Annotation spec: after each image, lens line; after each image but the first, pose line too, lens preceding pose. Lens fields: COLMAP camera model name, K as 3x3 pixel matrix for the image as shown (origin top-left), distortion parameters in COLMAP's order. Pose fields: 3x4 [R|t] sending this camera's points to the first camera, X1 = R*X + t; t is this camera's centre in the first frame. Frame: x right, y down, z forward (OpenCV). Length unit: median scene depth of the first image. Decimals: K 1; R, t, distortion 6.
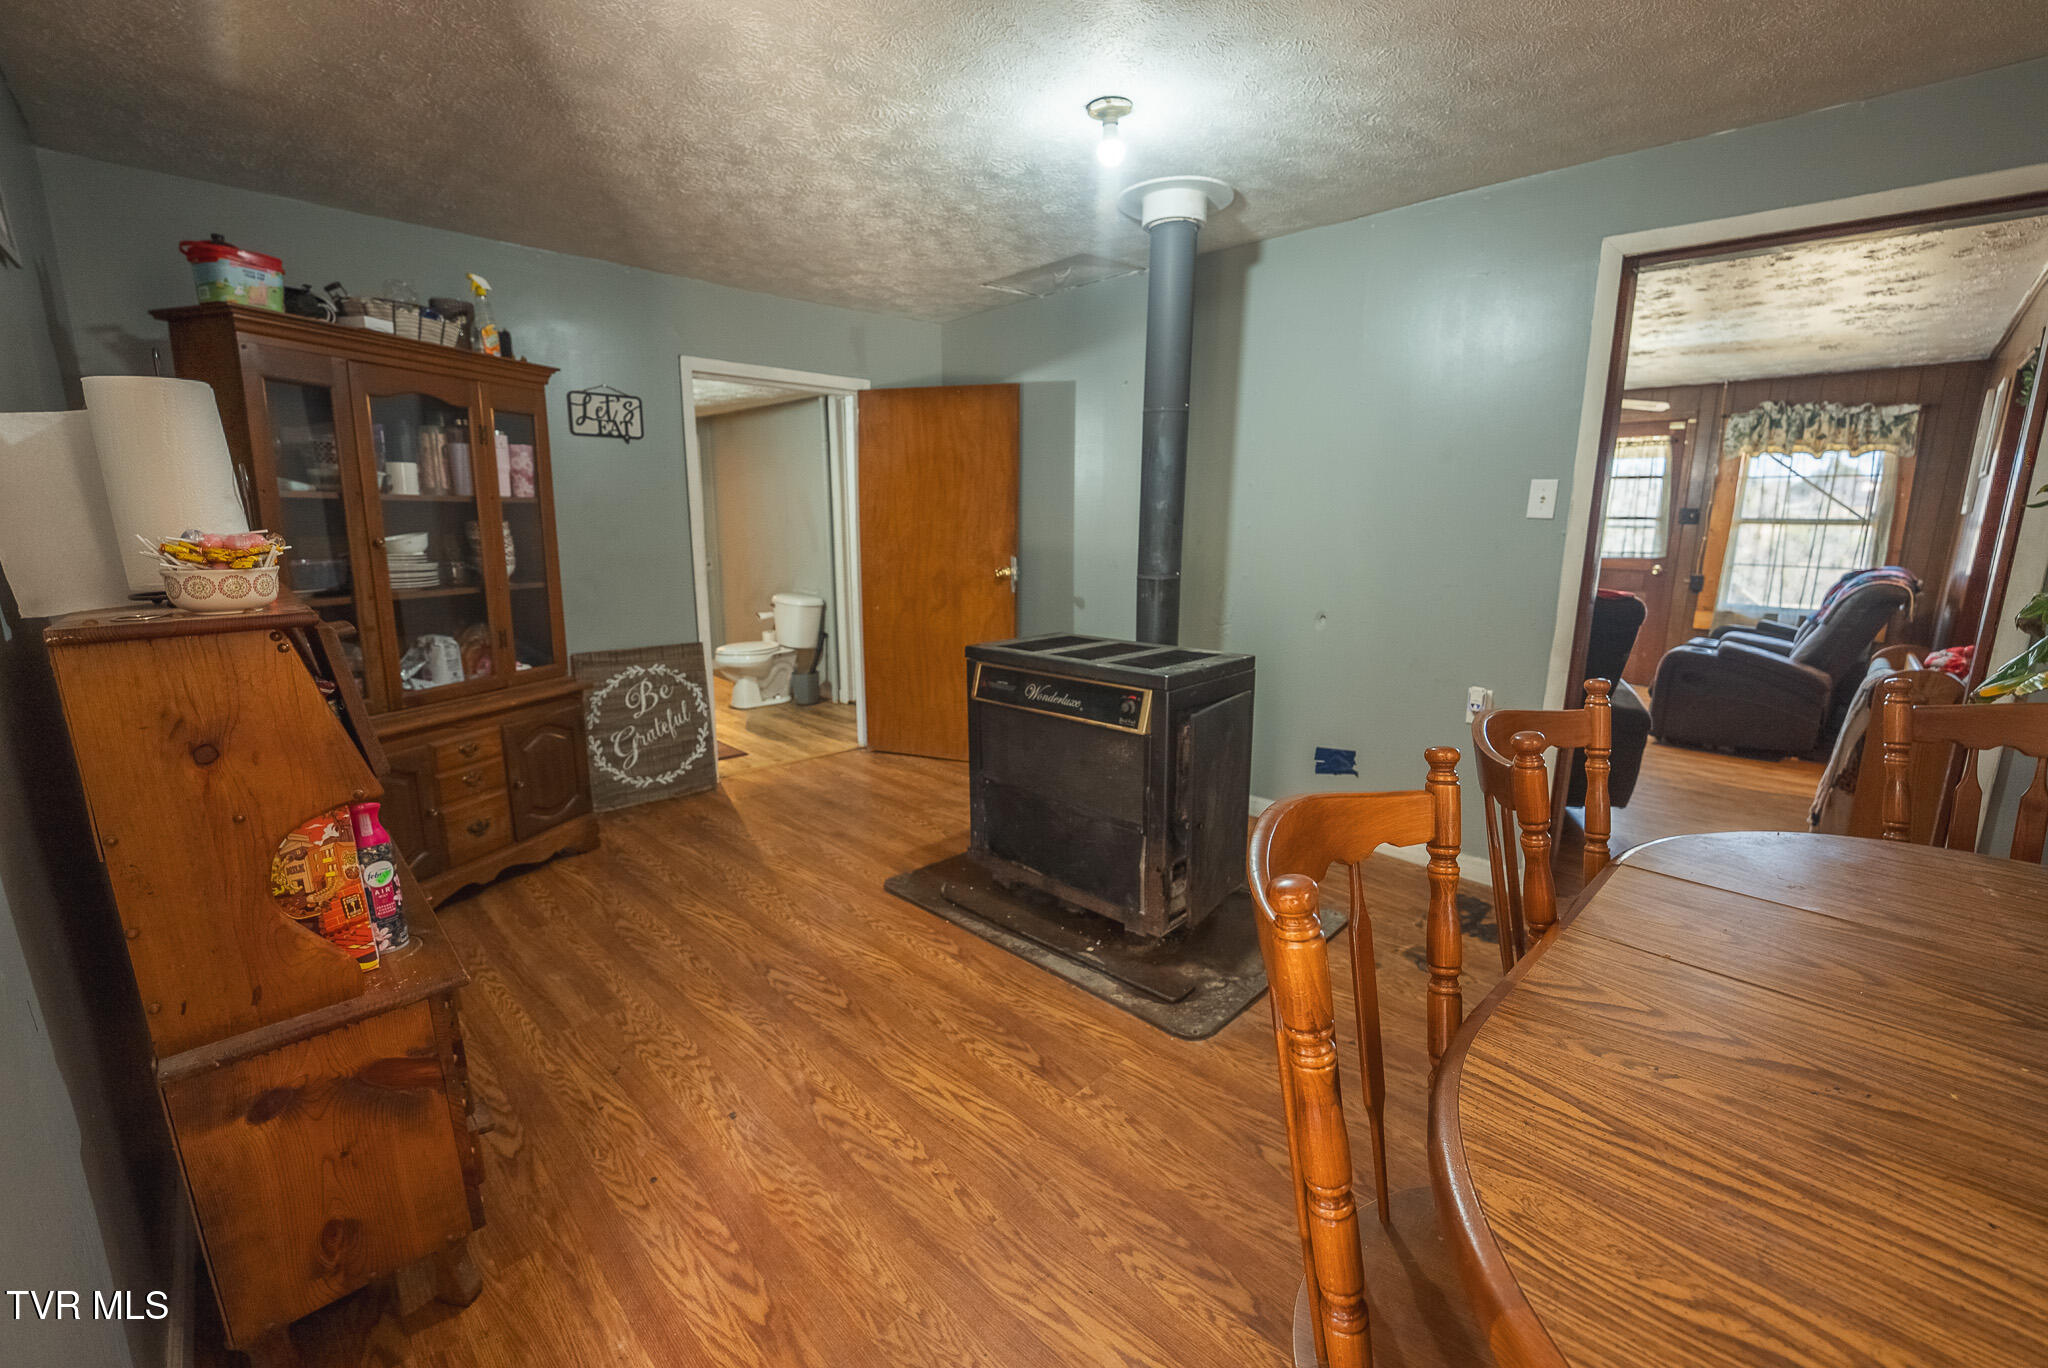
lens RADIAL K [[836.2, 0, 1029.8], [0, 836.2, 687.8], [0, 0, 1]] dist [-0.027075, 0.002579]
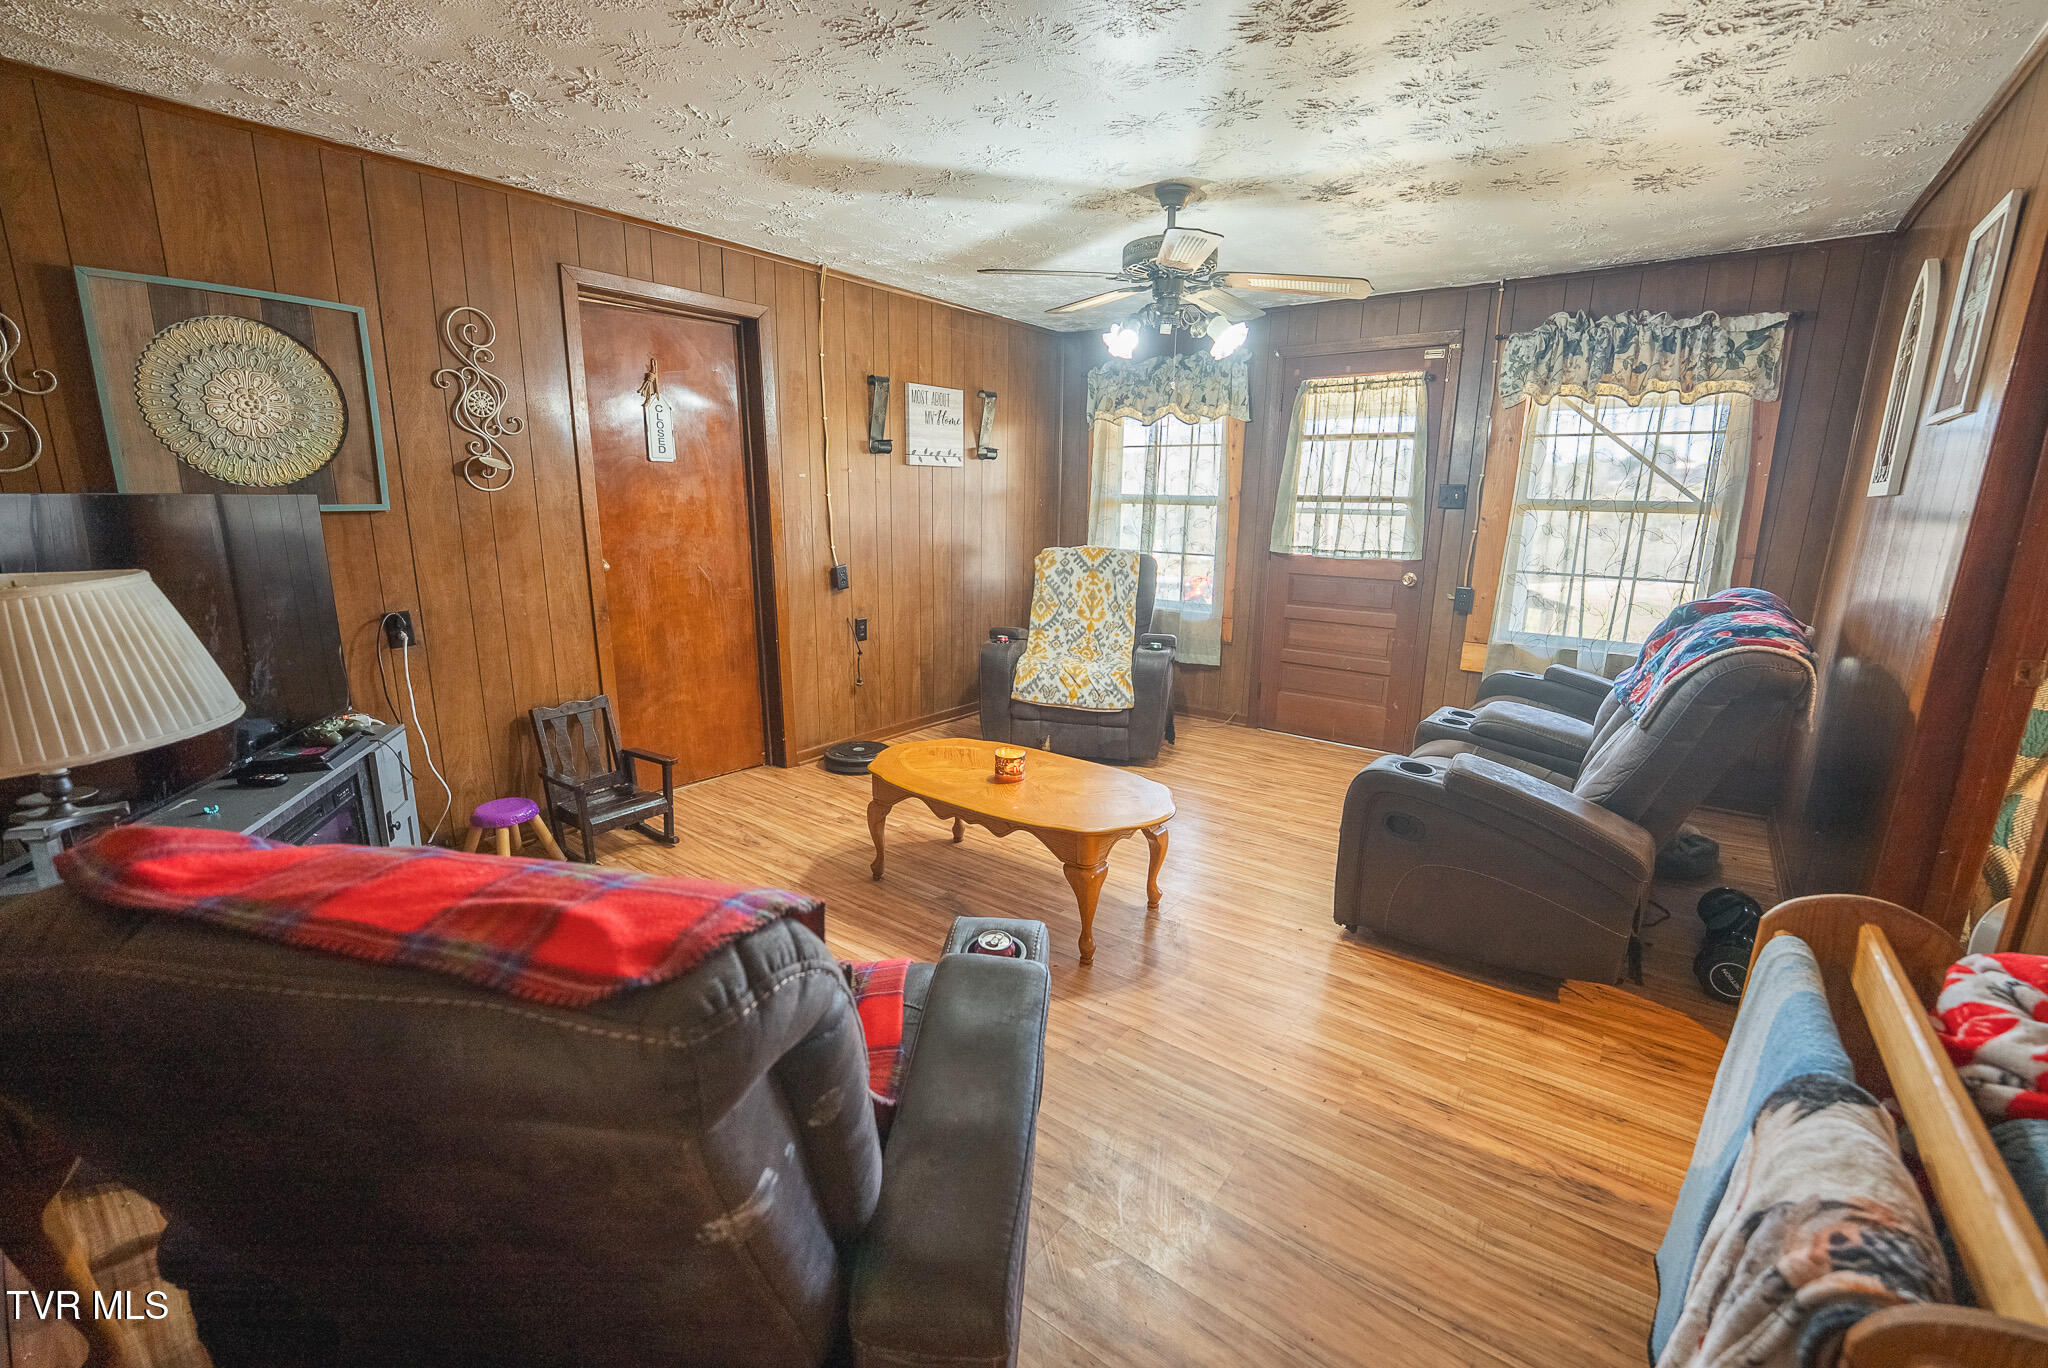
lens RADIAL K [[836.2, 0, 1032.3], [0, 836.2, 691.1], [0, 0, 1]] dist [-0.027075, 0.002579]
pose [[0.991006, -0.026206, 0.131230, 0.736796], [0.022062, 0.999214, 0.032933, -0.162902], [-0.131990, -0.029742, 0.990805, 0.752844]]
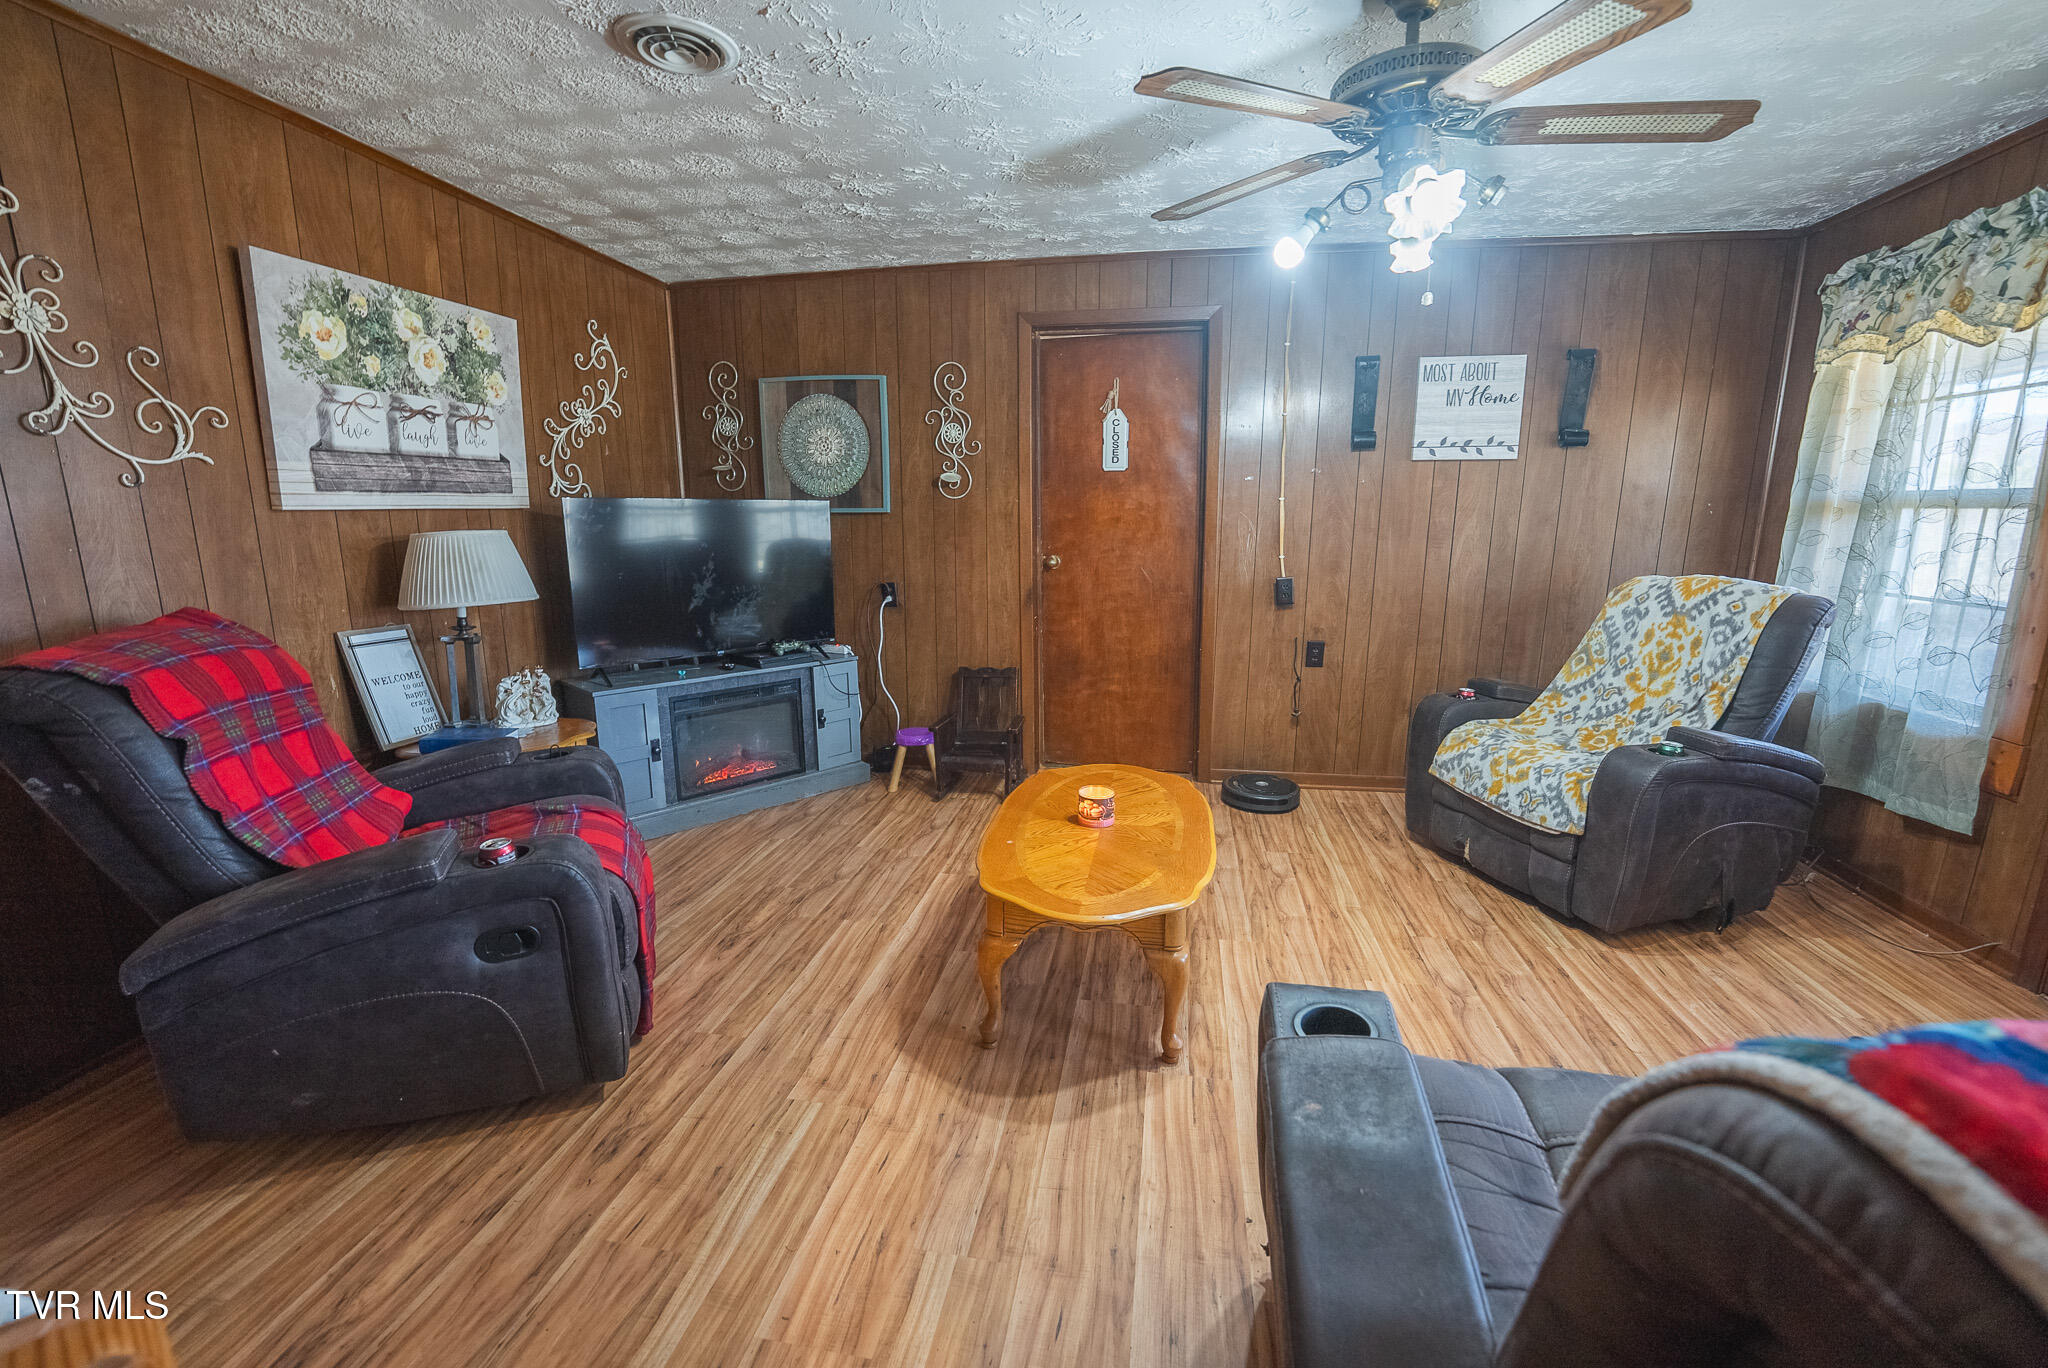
lens RADIAL K [[836.2, 0, 1035.5], [0, 836.2, 688.9], [0, 0, 1]] dist [-0.027075, 0.002579]
pose [[0.582013, 0.157589, -0.797764, 1.336462], [-0.155635, 0.984494, 0.080931, -0.207961], [0.798147, 0.077057, 0.597514, 1.114380]]
